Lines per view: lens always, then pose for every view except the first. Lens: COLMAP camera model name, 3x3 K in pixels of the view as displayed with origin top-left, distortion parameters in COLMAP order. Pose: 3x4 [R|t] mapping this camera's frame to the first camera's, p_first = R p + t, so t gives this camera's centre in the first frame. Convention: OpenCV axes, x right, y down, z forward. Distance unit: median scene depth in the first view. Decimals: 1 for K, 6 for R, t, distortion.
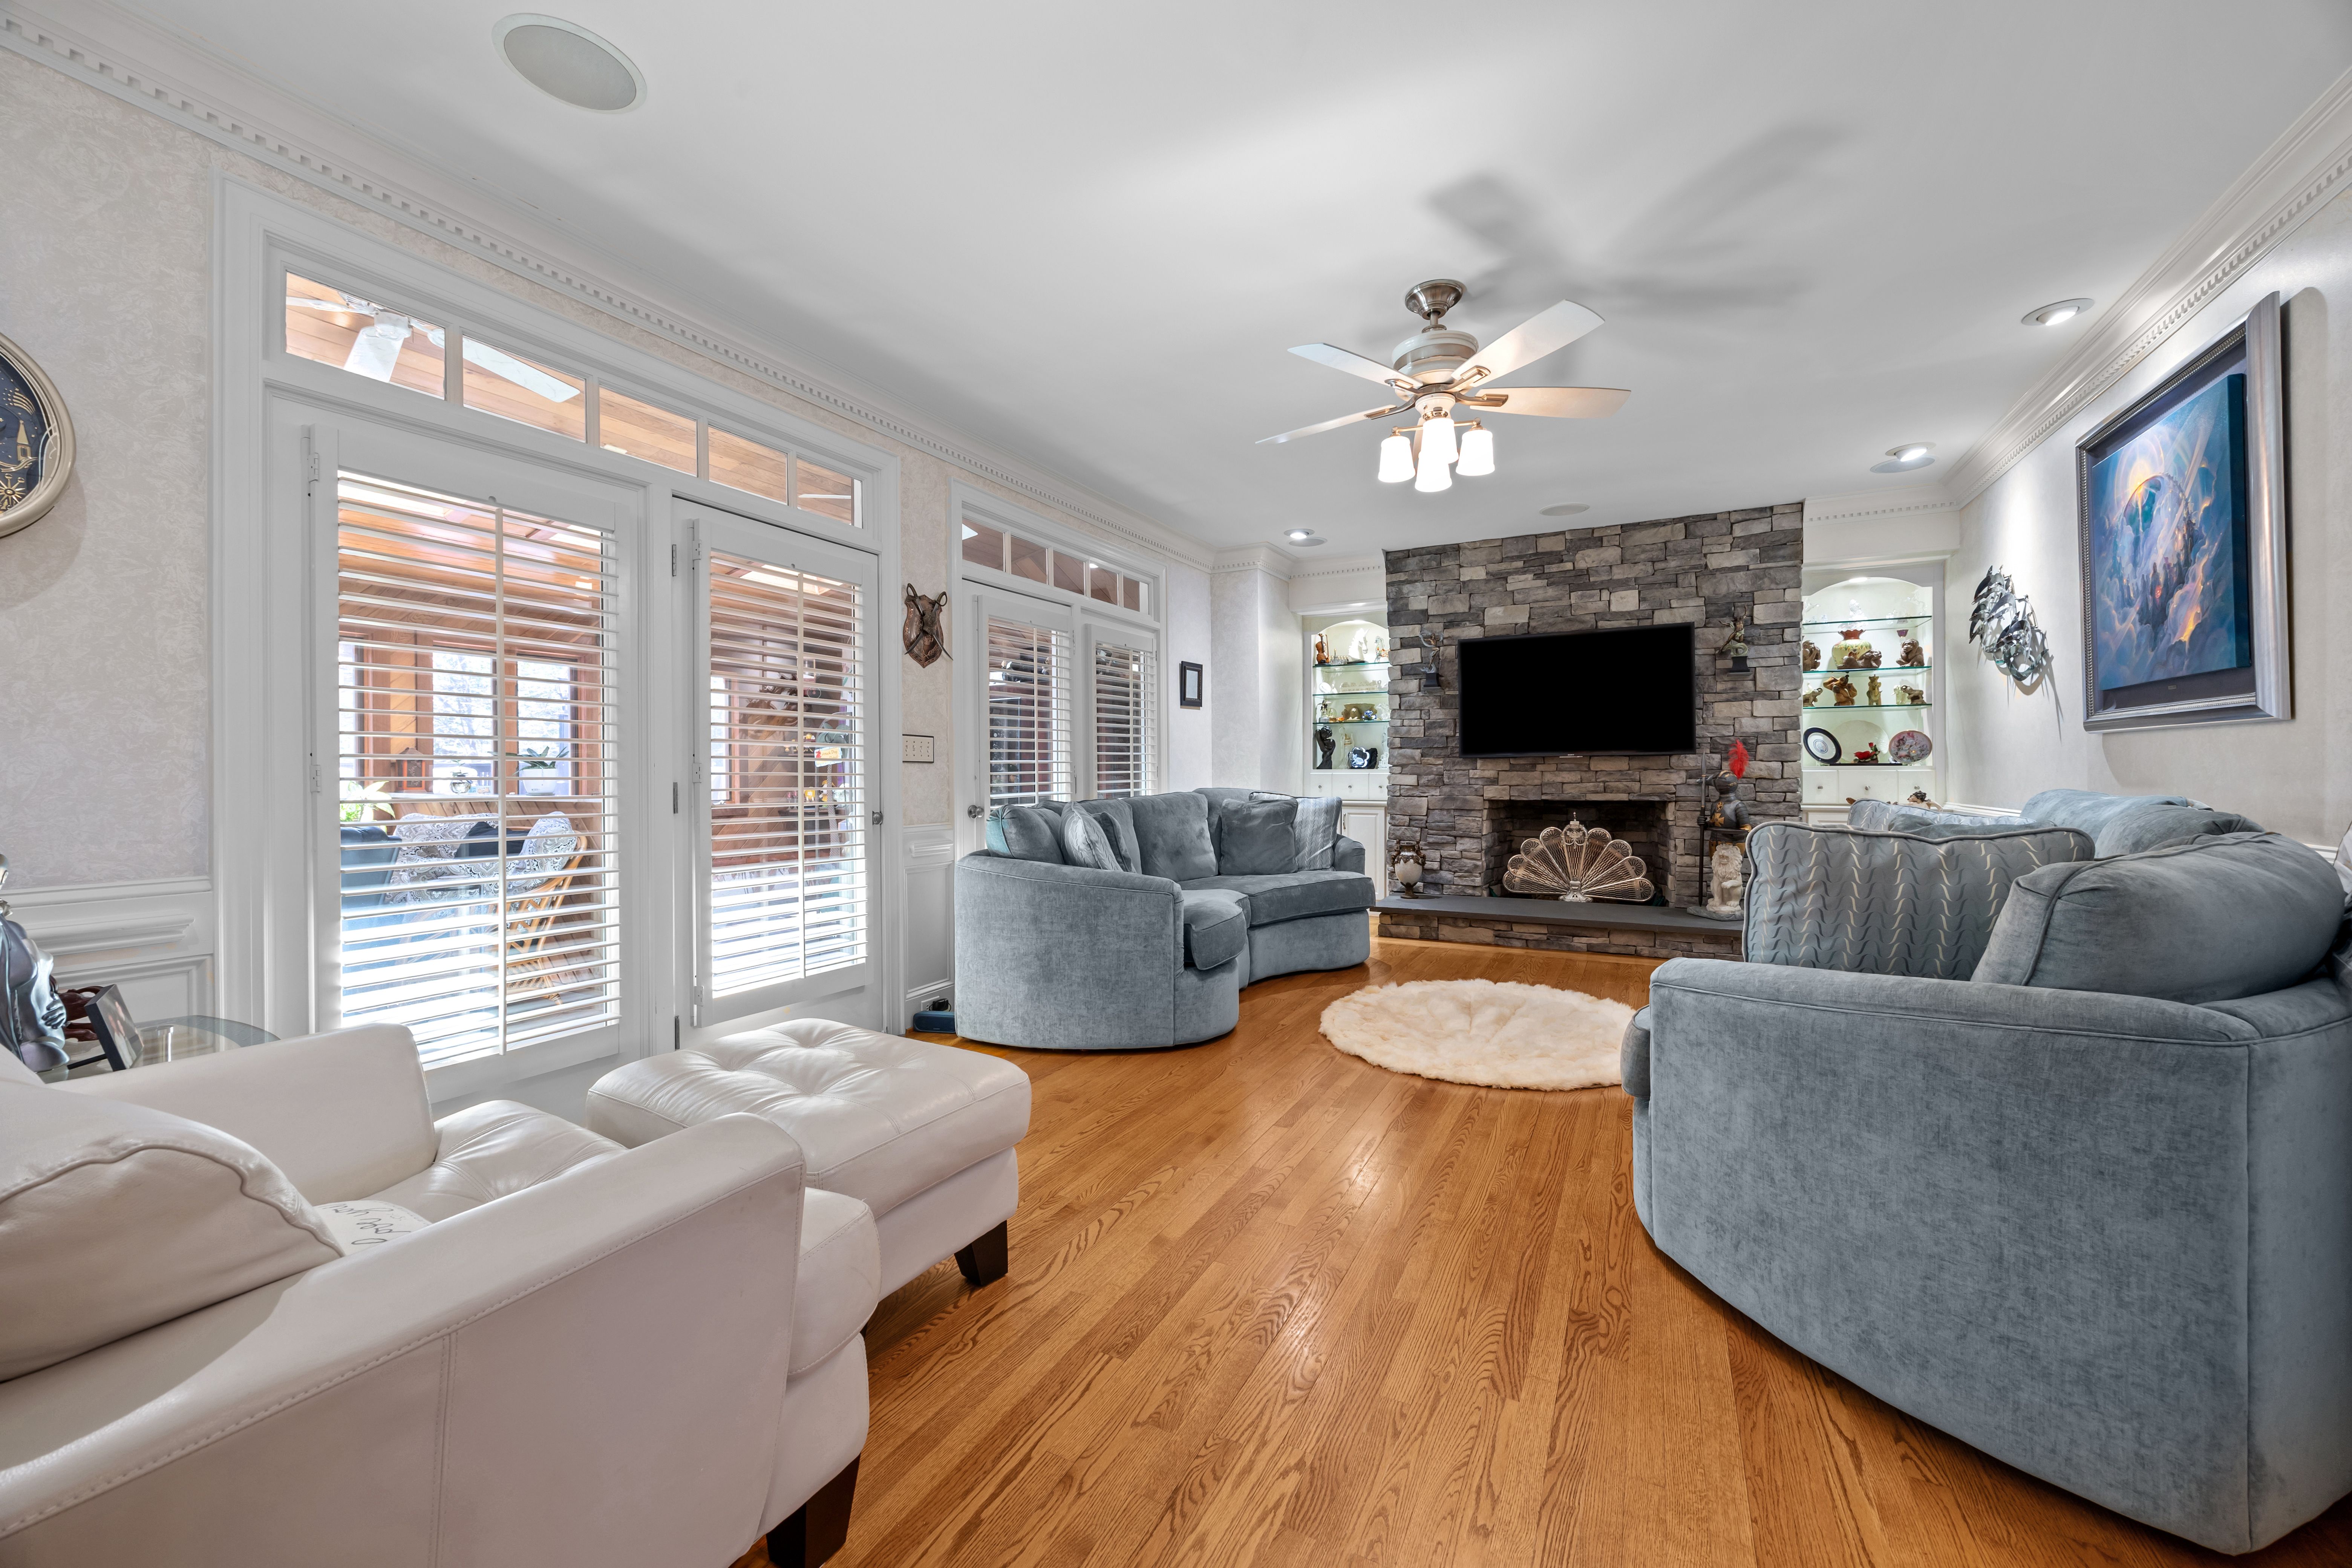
lens RADIAL K [[894.8, 0, 1177.9], [0, 894.8, 765.2], [0, 0, 1]] dist [0.000131, 0.000507]
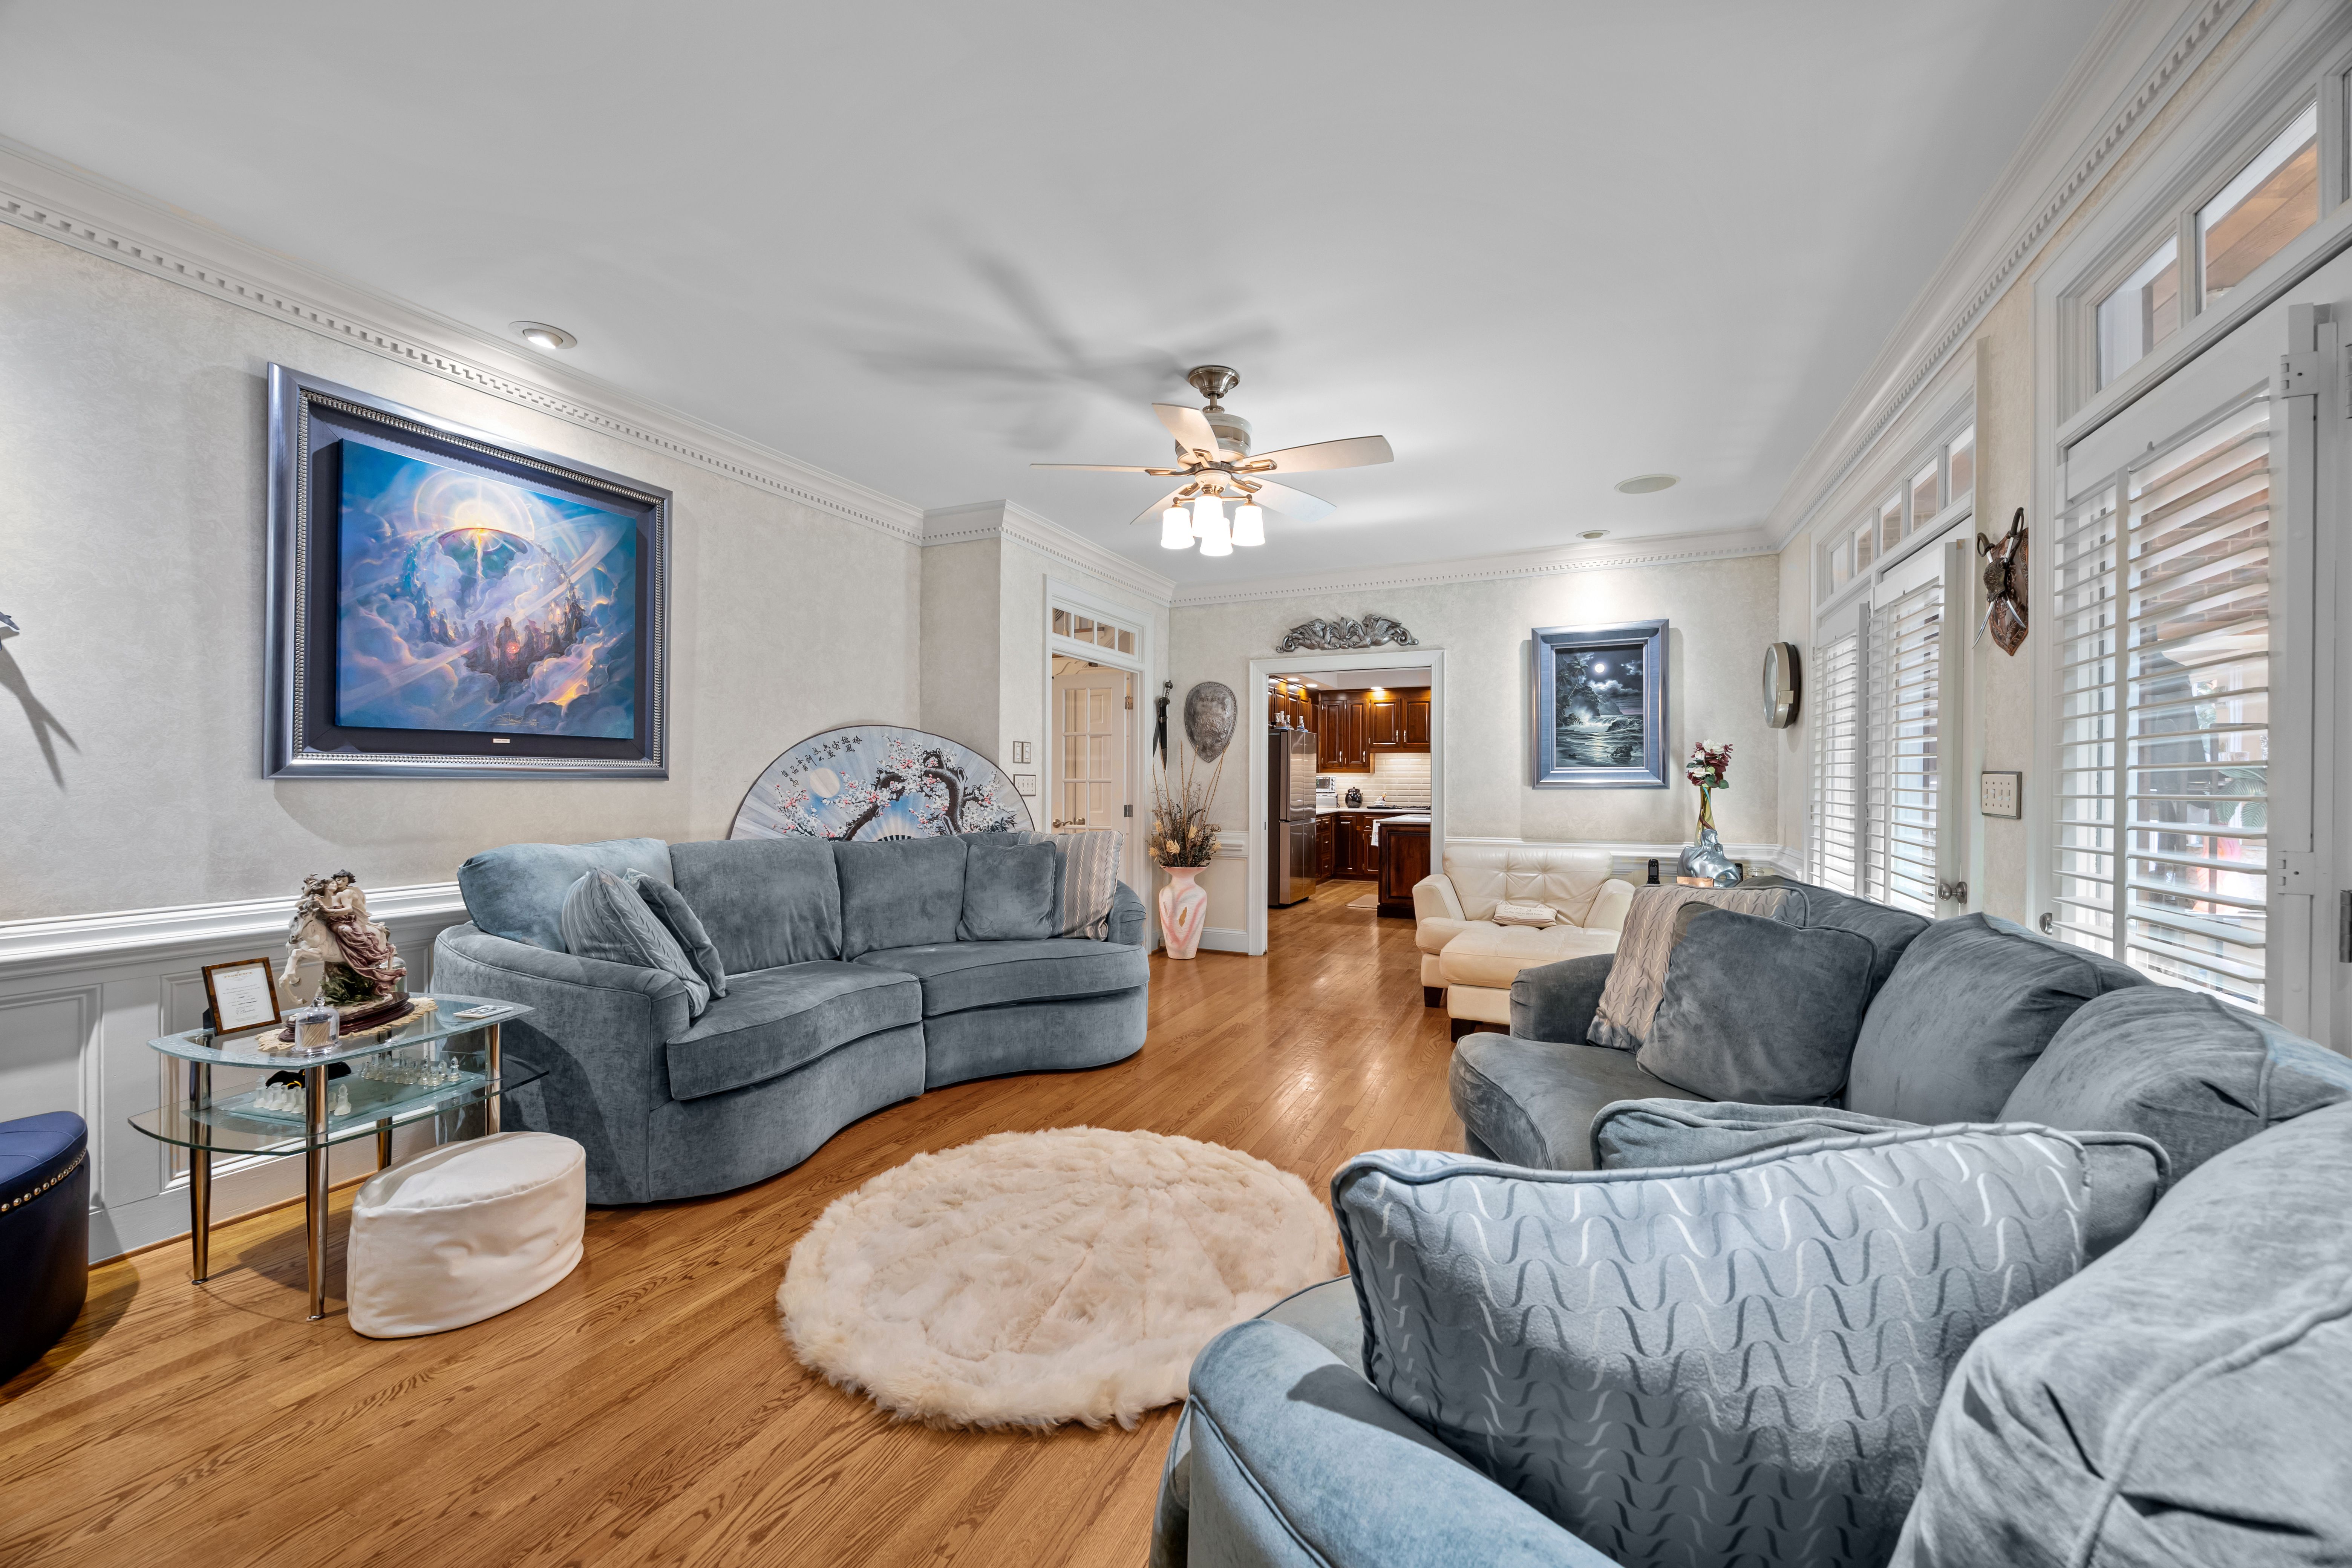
lens RADIAL K [[894.8, 0, 1173.0], [0, 894.8, 779.3], [0, 0, 1]] dist [0.000131, 0.000507]
pose [[-0.998416, 0.002020, -0.056218, 0.413954], [0.002360, 0.999979, -0.005986, -0.036566], [0.056205, -0.006109, -0.998401, 2.158916]]
